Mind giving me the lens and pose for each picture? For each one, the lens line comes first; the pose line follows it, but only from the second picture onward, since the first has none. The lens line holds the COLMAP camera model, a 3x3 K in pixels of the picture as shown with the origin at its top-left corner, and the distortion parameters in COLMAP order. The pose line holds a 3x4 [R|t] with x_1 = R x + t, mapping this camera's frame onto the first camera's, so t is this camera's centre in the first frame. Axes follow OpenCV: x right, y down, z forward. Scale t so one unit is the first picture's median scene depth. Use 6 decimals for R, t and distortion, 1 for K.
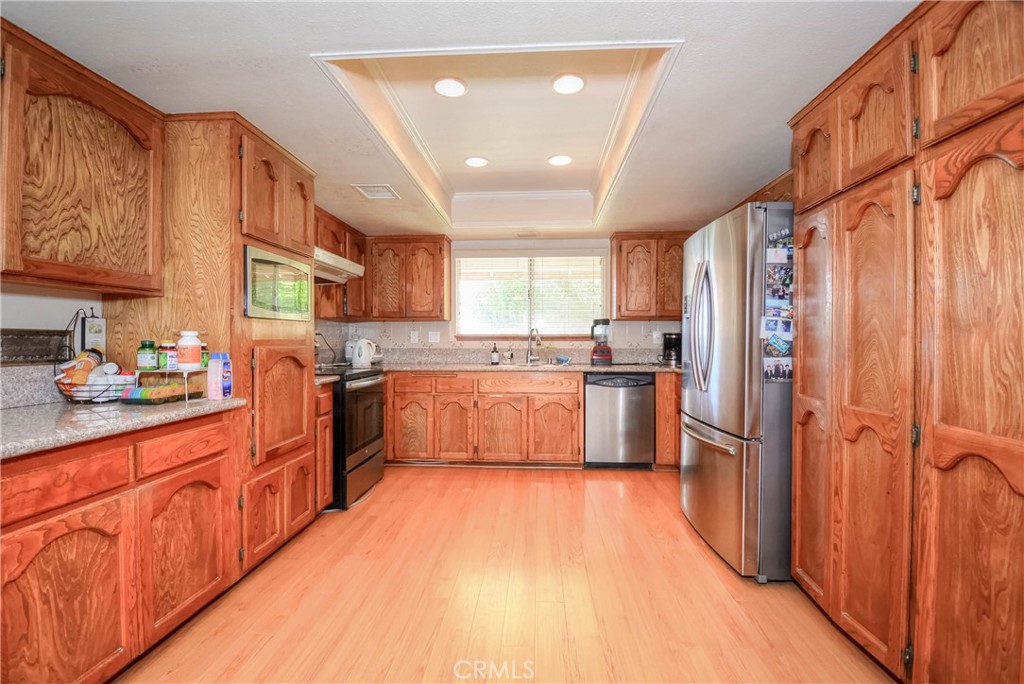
lens RADIAL K [[463.0, 0, 515.1], [0, 463.0, 343.0], [0, 0, 1]] dist [0.018894, -0.024442]
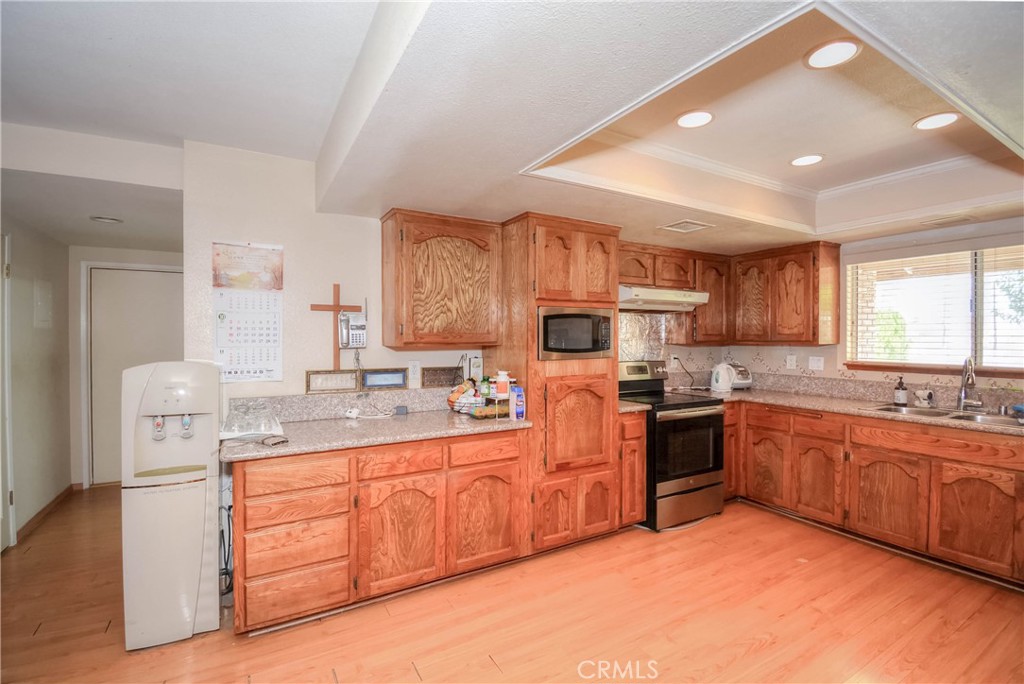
lens RADIAL K [[463.0, 0, 515.1], [0, 463.0, 343.0], [0, 0, 1]] dist [0.018894, -0.024442]
pose [[0.554067, 0.012212, -0.832382, 0.475860], [-0.008405, 0.999923, 0.009075, -0.113808], [0.832429, 0.001968, 0.554128, 0.199711]]
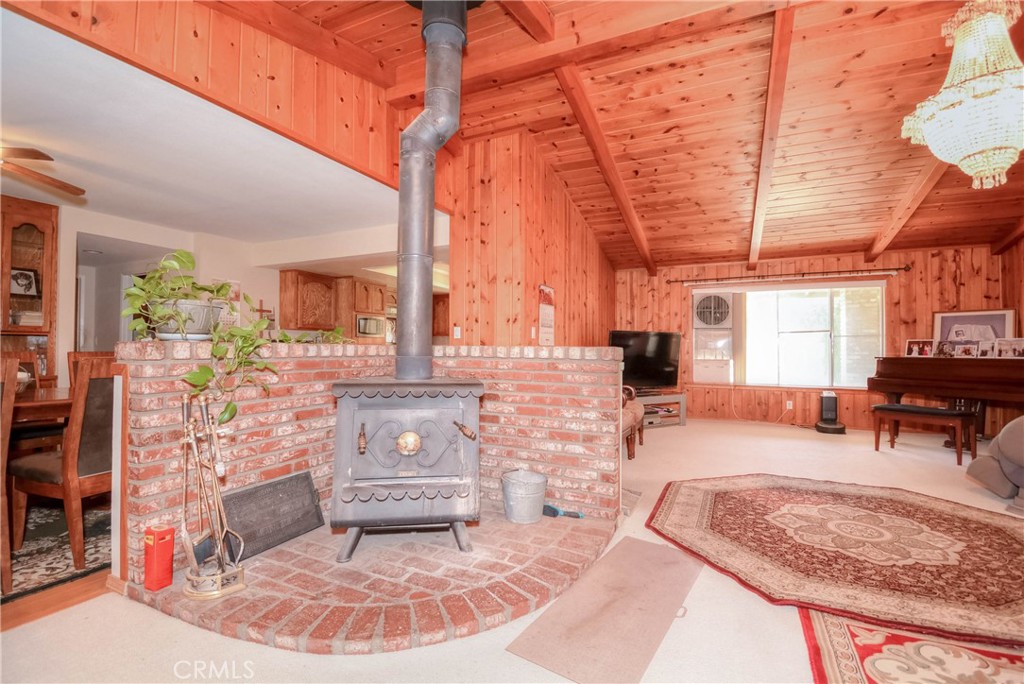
lens RADIAL K [[463.0, 0, 515.1], [0, 463.0, 343.0], [0, 0, 1]] dist [0.018894, -0.024442]
pose [[0.923677, 0.002259, -0.383165, 1.624058], [-0.011661, 0.999685, -0.022215, 0.045127], [0.382994, 0.024988, 0.923413, -1.503378]]
